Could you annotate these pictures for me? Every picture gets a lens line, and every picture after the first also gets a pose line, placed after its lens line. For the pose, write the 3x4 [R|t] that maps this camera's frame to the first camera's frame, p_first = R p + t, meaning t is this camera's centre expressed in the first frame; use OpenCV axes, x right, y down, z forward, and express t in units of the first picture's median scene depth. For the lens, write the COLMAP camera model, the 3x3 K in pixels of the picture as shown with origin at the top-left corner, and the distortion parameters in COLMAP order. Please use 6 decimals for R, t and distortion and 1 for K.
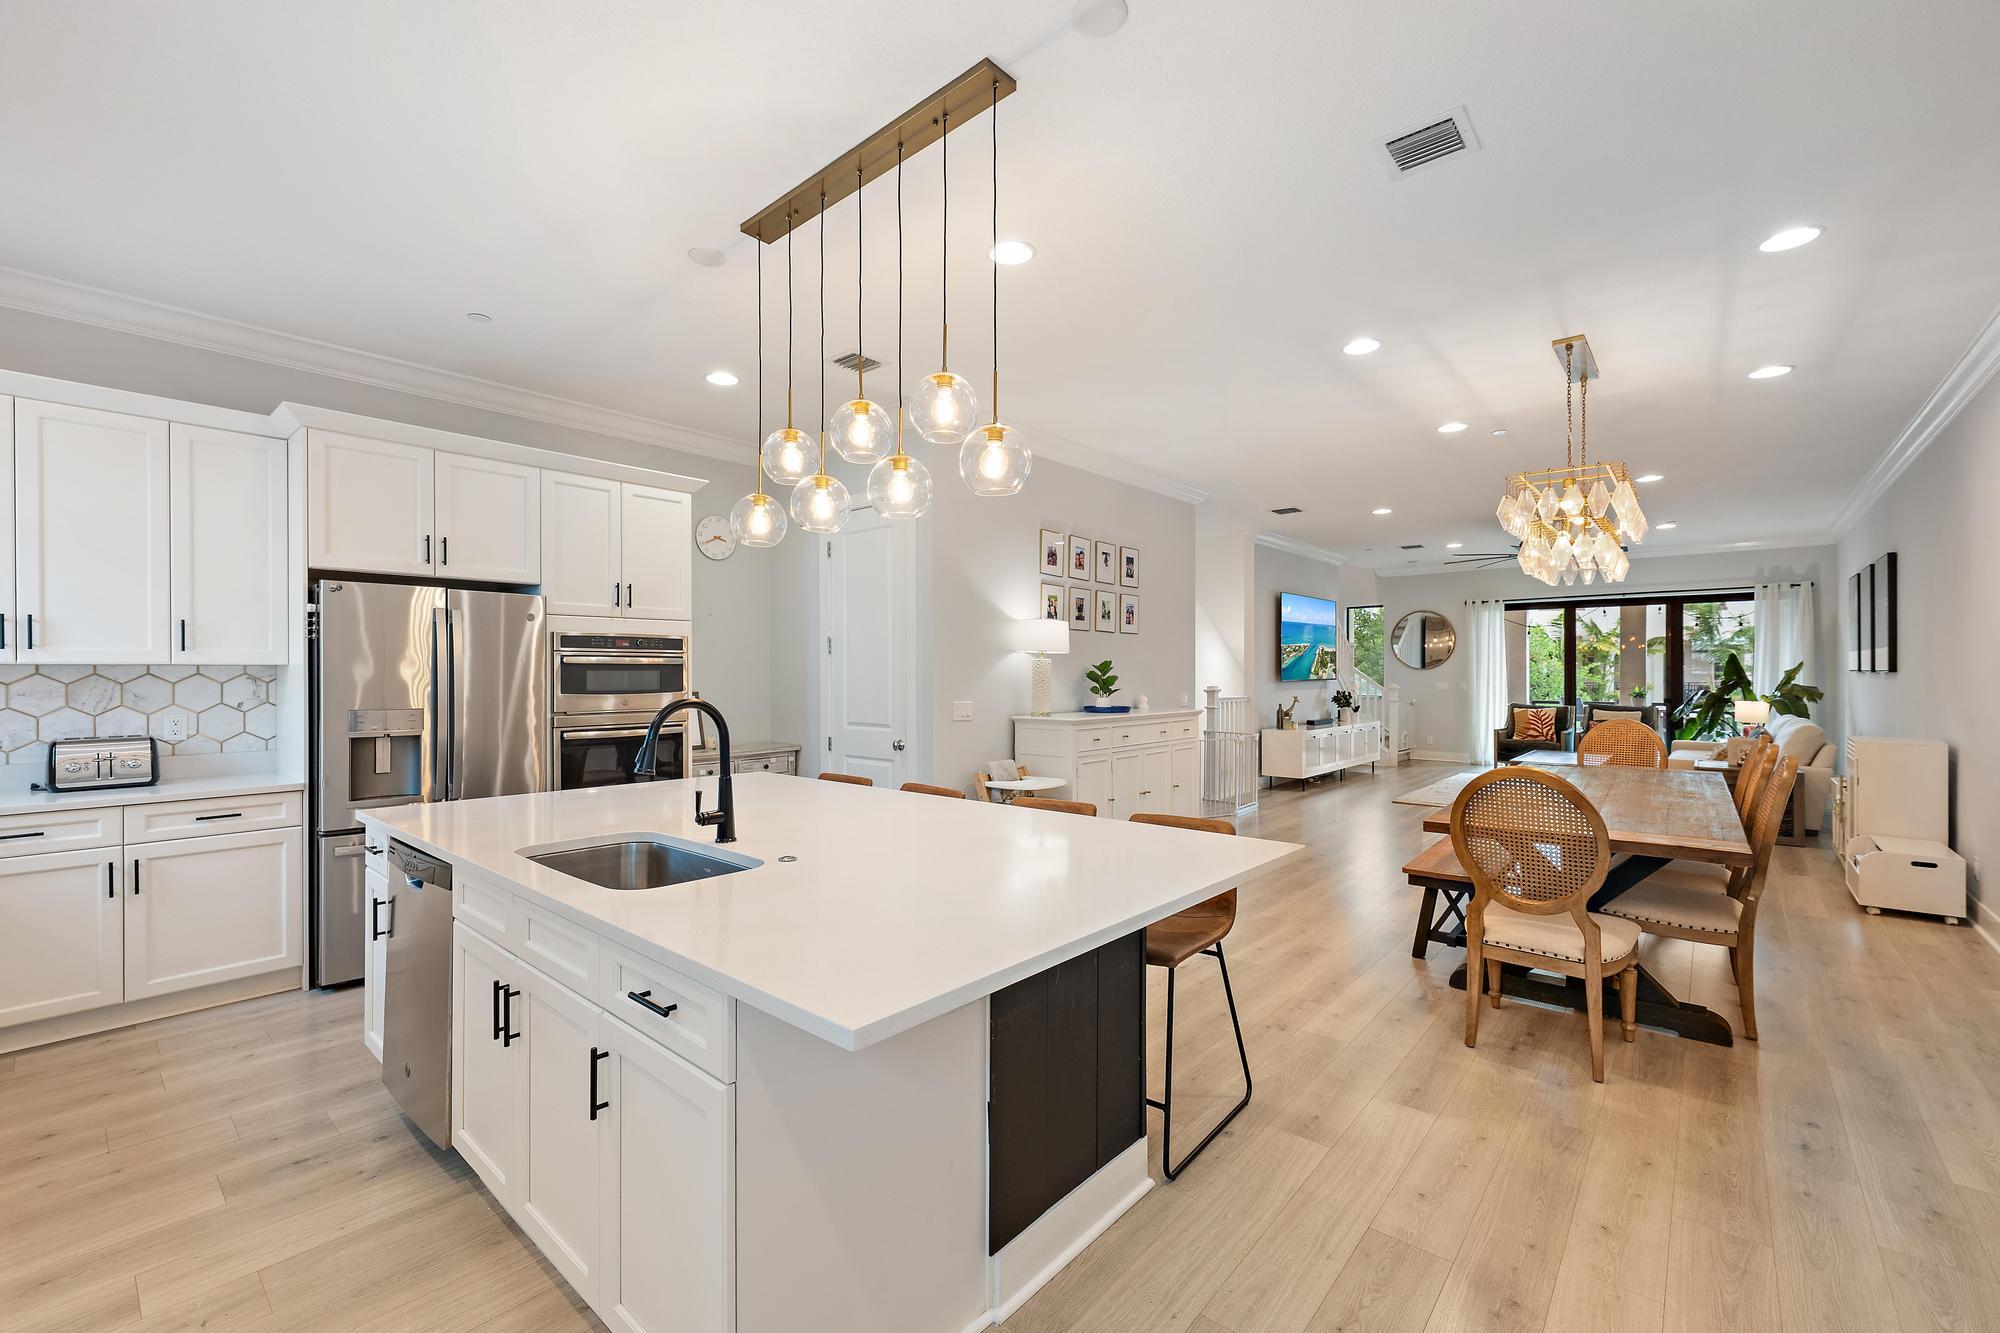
lens RADIAL K [[822.2, 0, 1001.9], [0, 822.2, 675.2], [0, 0, 1]] dist [-0.001182, -0.000062]
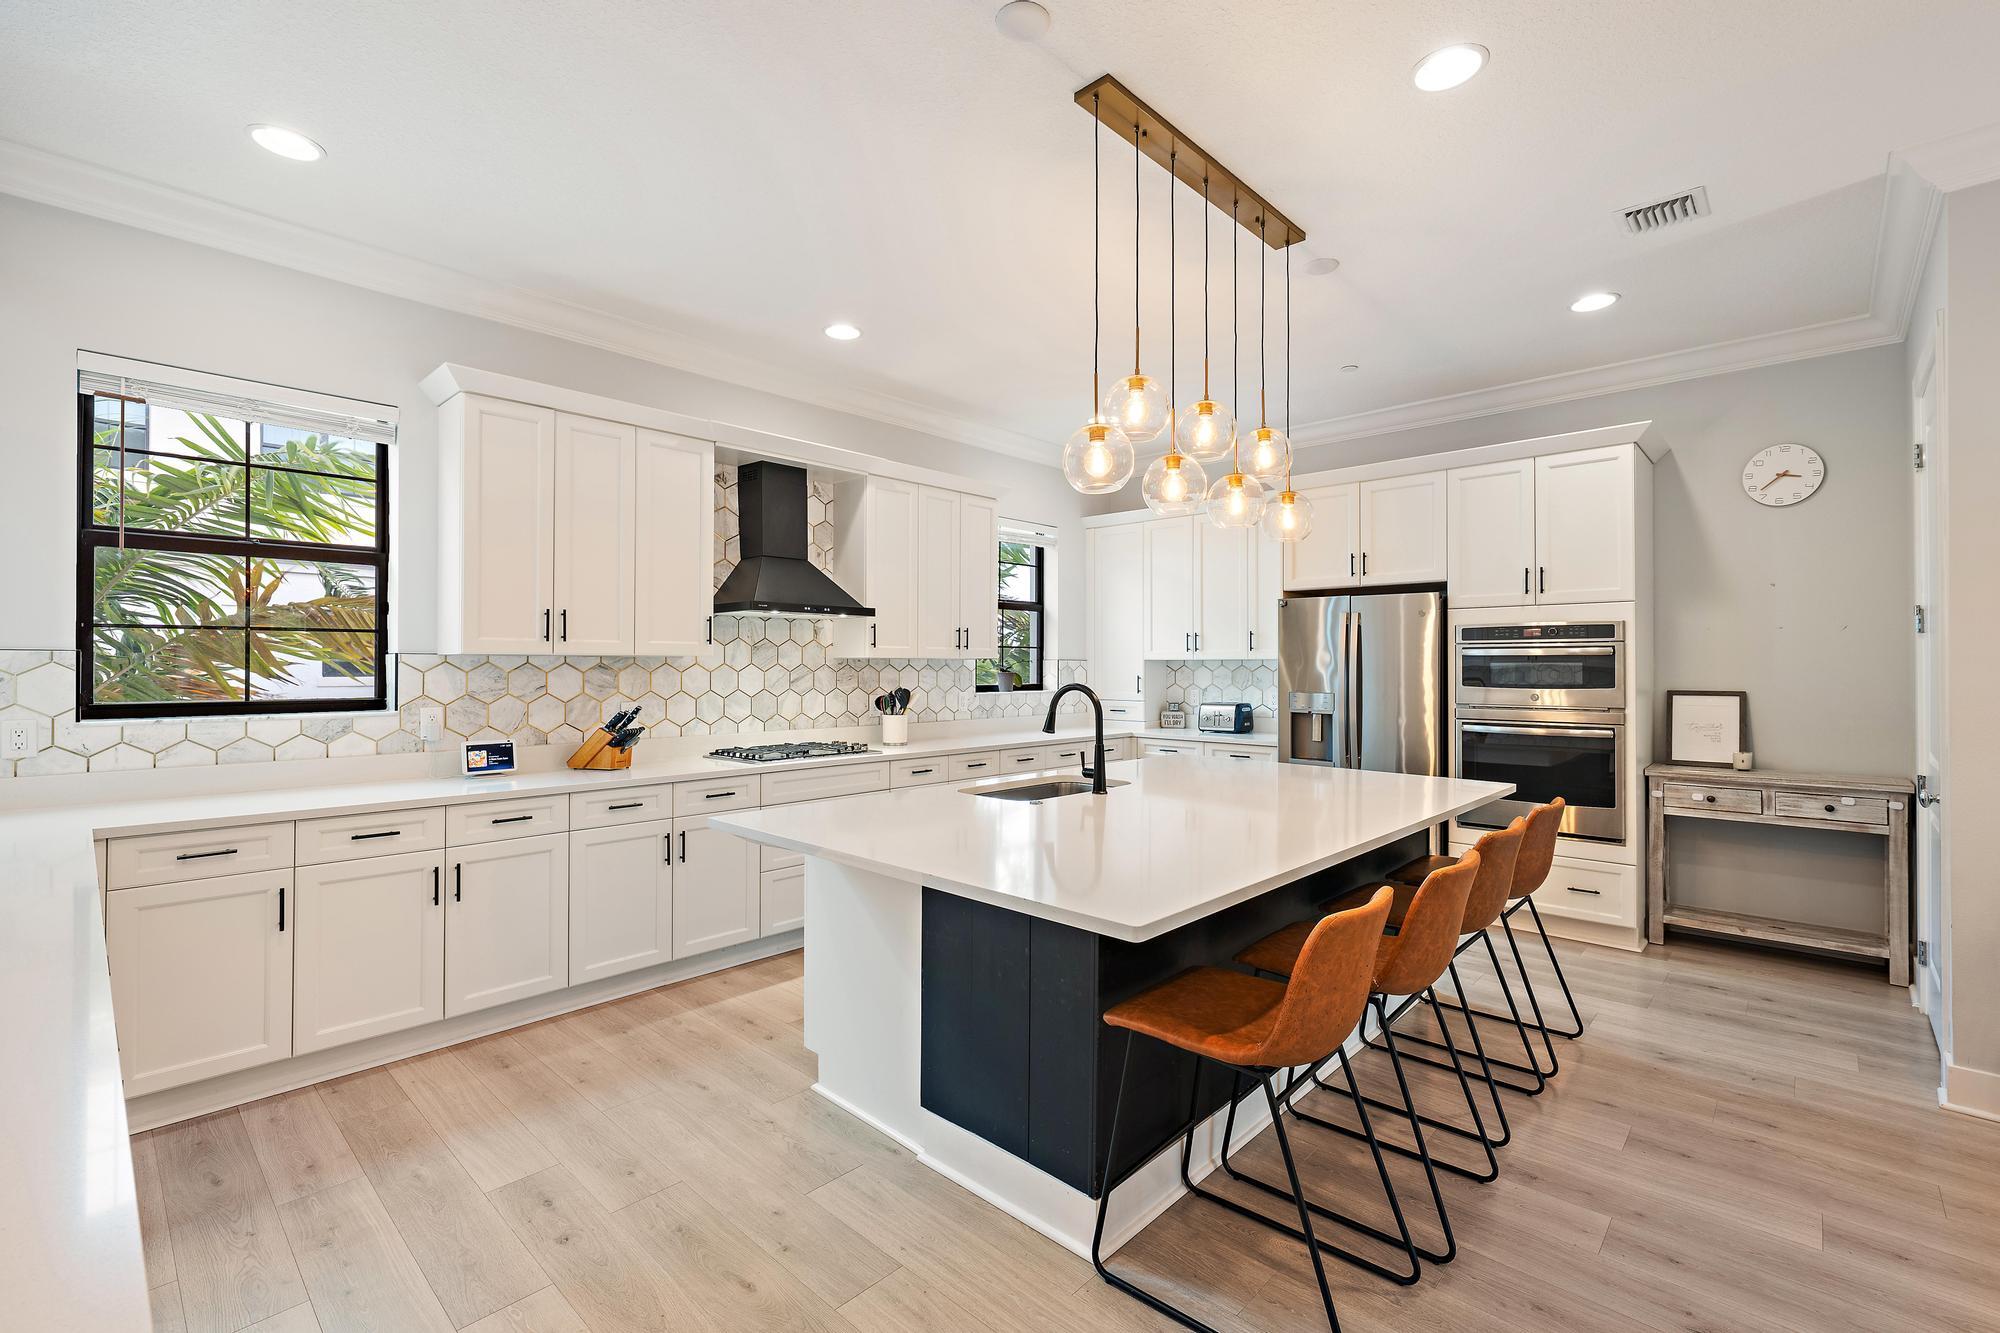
lens RADIAL K [[872.2, 0, 1003.0], [0, 872.2, 658.1], [0, 0, 1]] dist [-0.000893, -0.000135]
pose [[-0.034333, -0.007732, -0.999381, 0.730910], [-0.005248, 0.999958, -0.007556, -0.000810], [0.999397, 0.004985, -0.034372, 0.611691]]
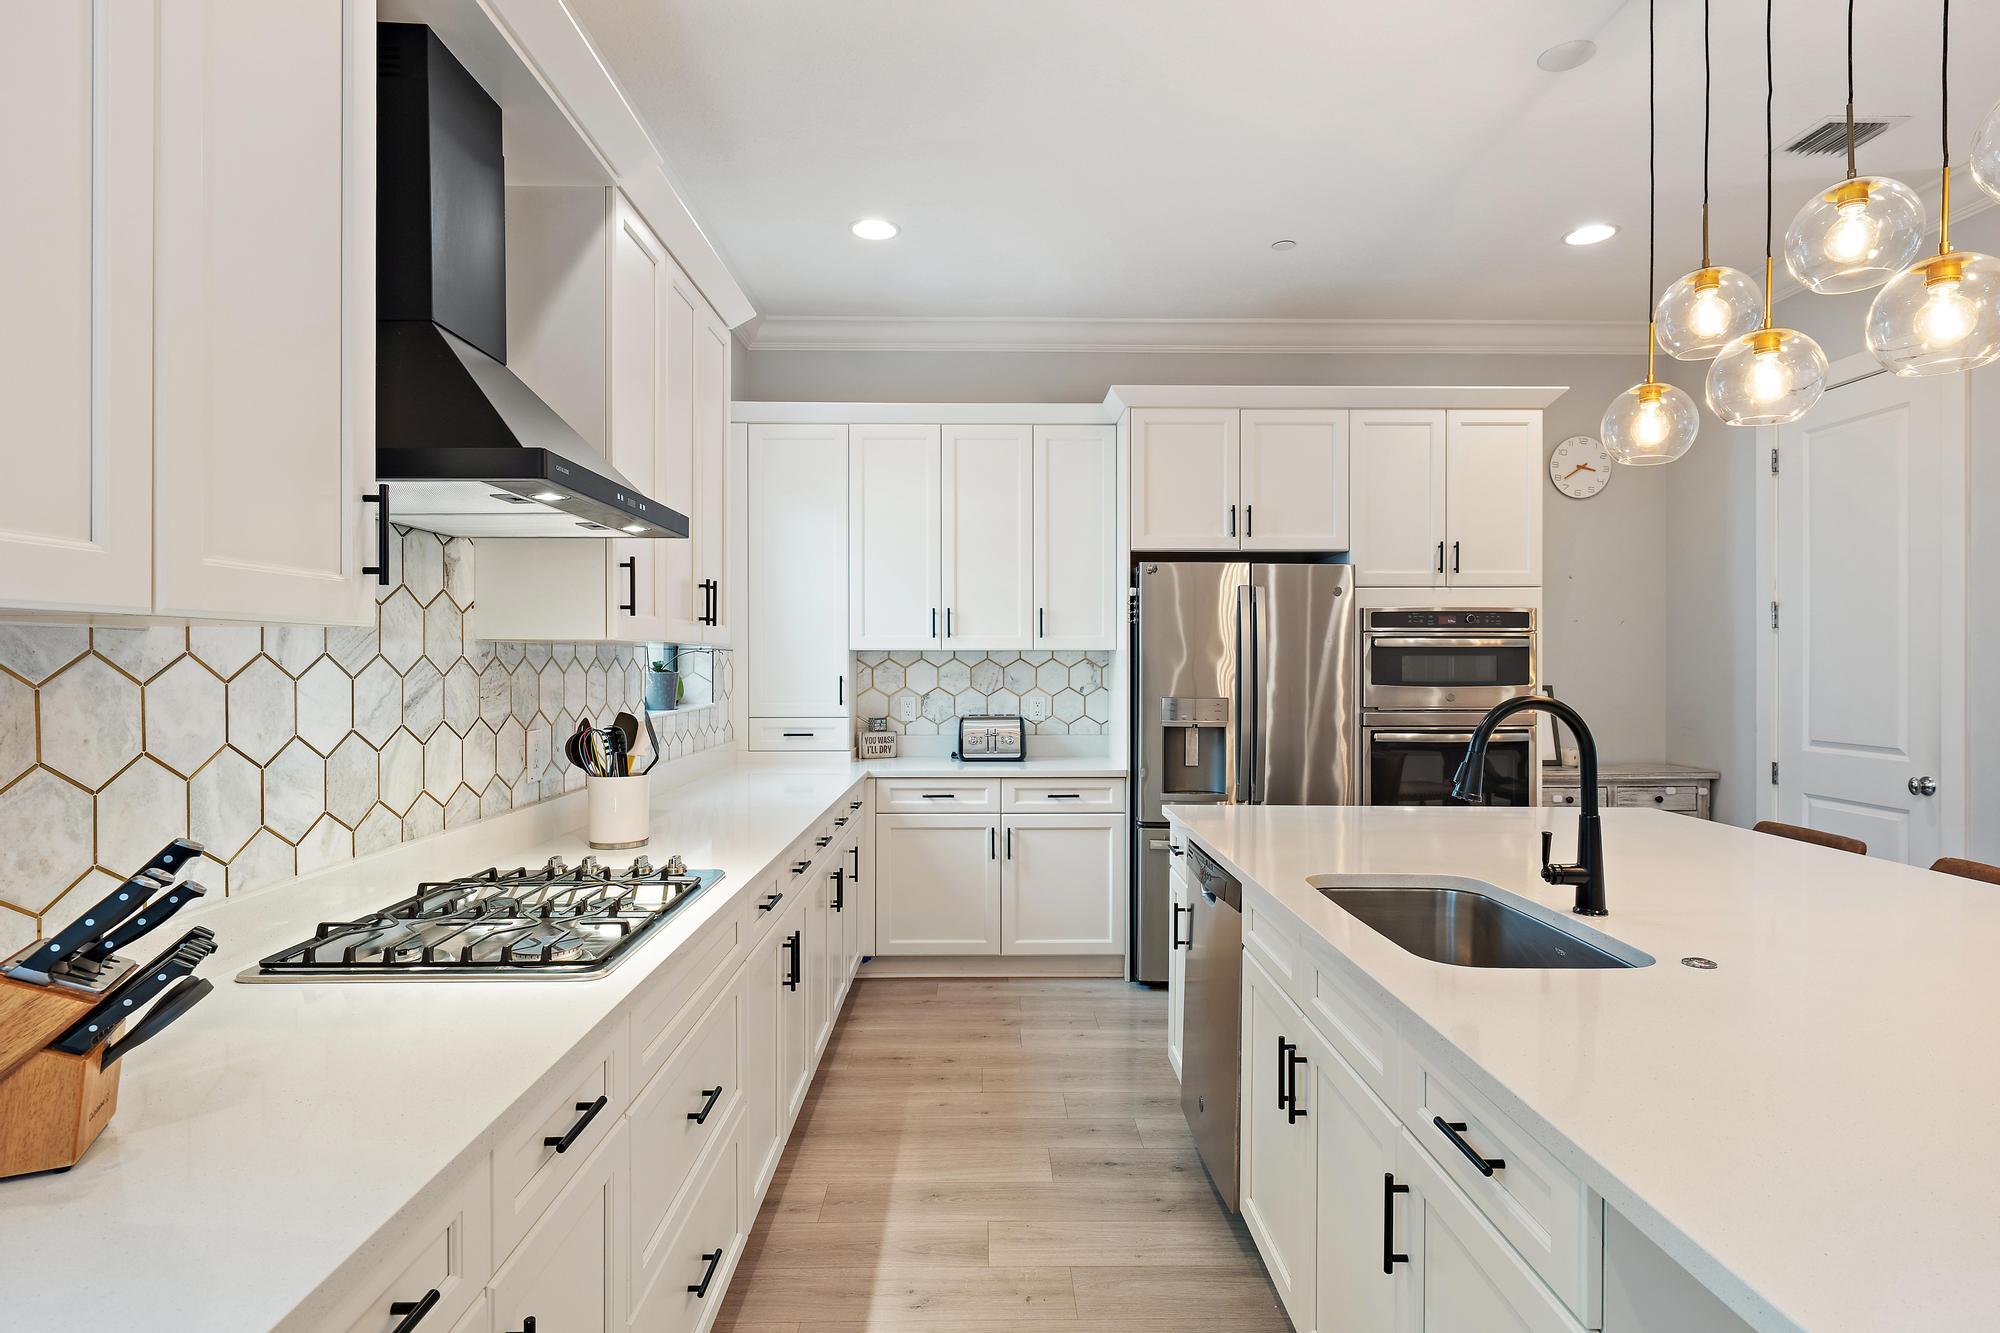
lens RADIAL K [[1050.9, 0, 1003.8], [0, 1050.9, 661.8], [0, 0, 1]] dist [-0.000815, 0.000758]
pose [[0.669757, 0.003797, -0.742570, -0.015615], [-0.004446, 0.999990, 0.001103, 0.000863], [0.742567, 0.002563, 0.669767, 0.052037]]
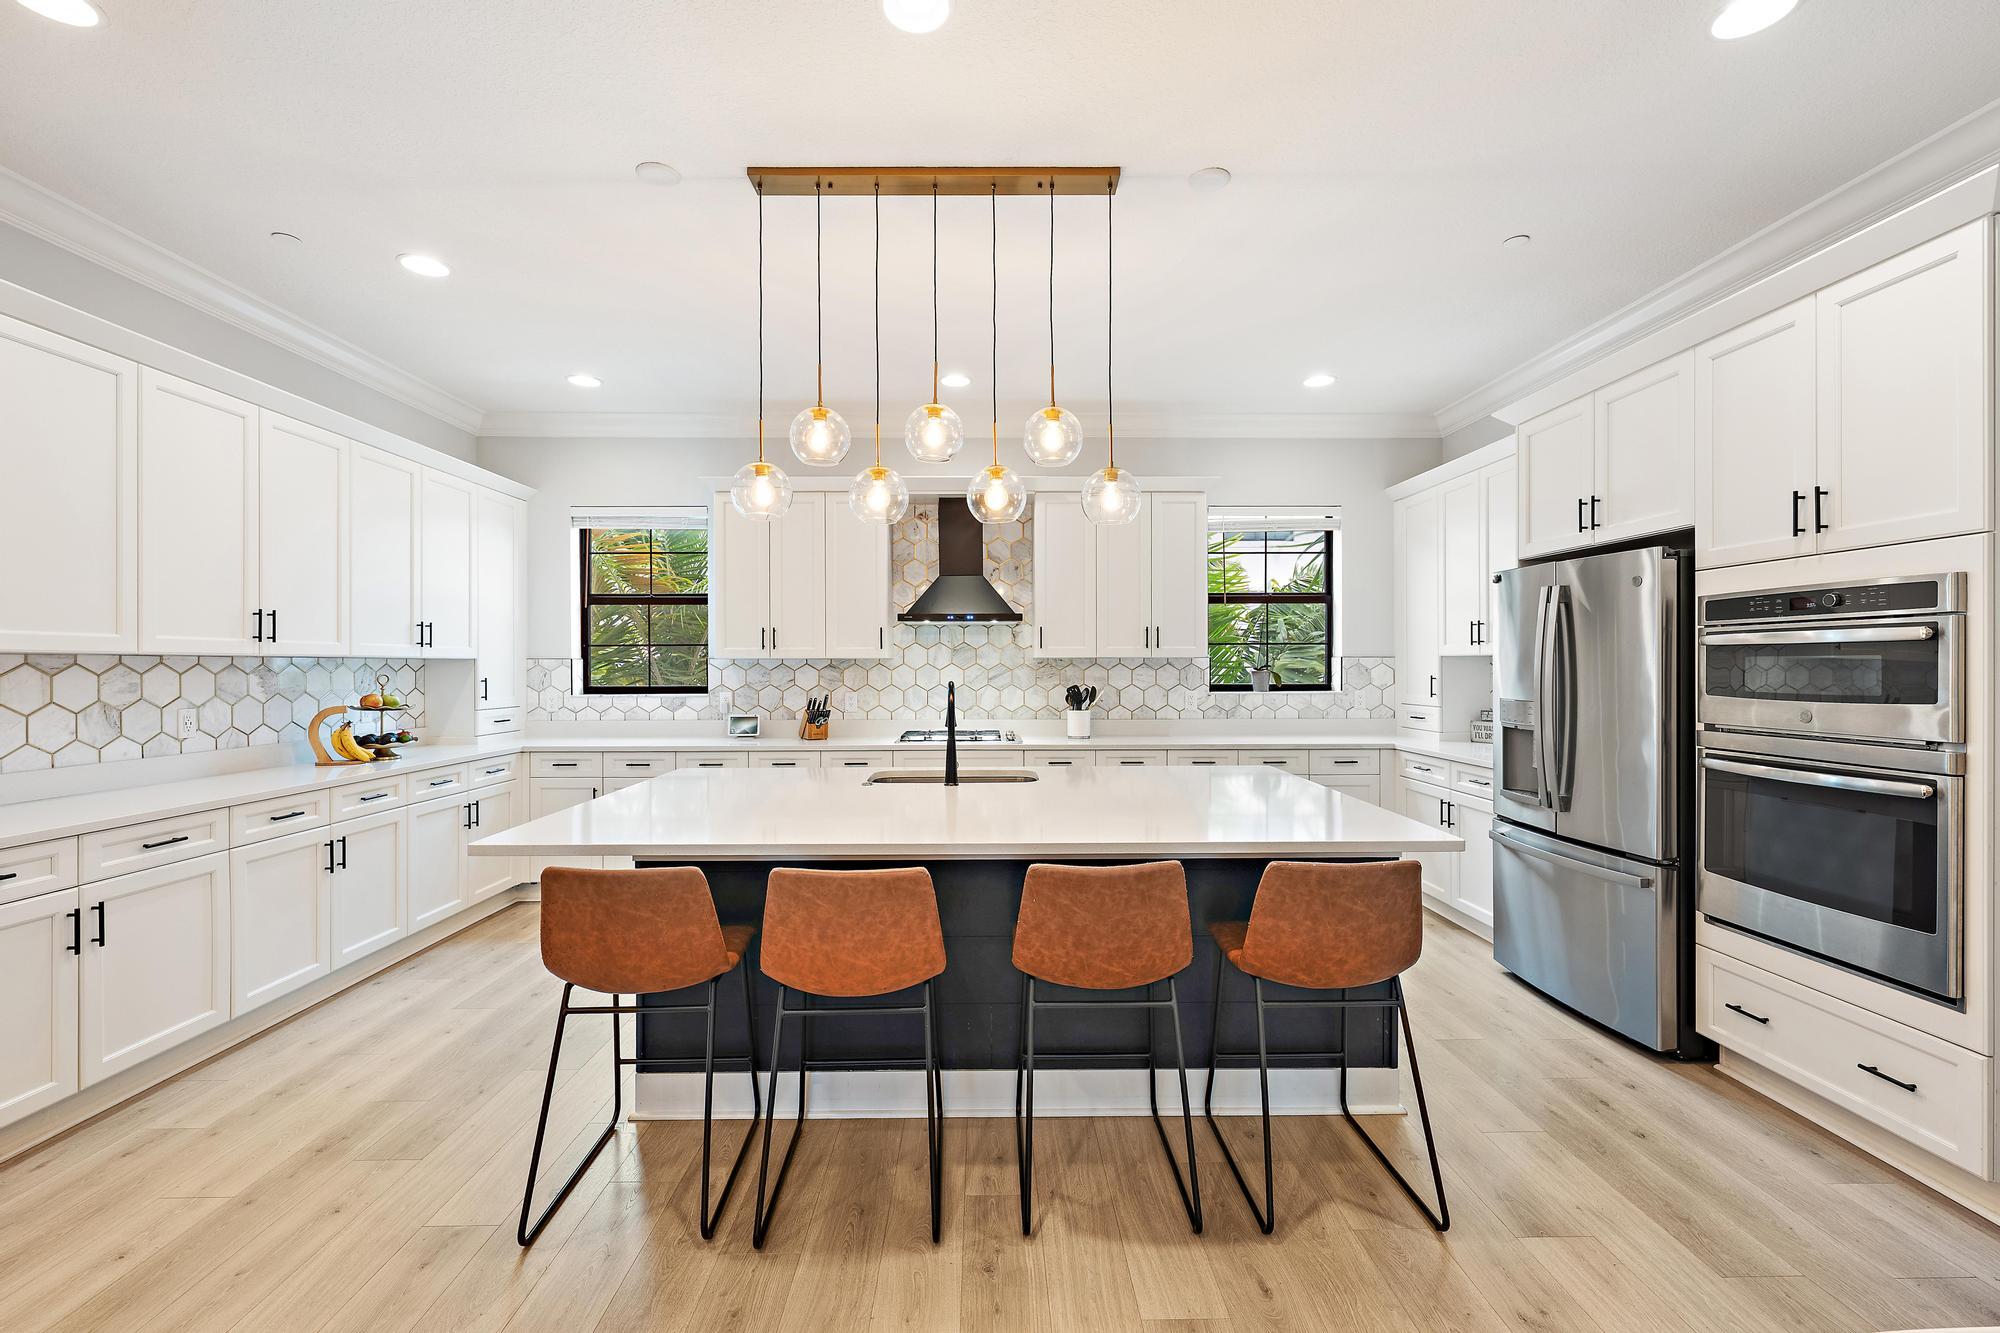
lens RADIAL K [[840.7, 0, 997.1], [0, 840.7, 668.5], [0, 0, 1]] dist [-0.000135, 0.000268]
pose [[-0.742731, 0.006705, -0.669556, 0.383935], [0.001292, 0.999962, 0.008582, -0.004579], [0.669589, 0.005509, -0.742712, 1.453983]]
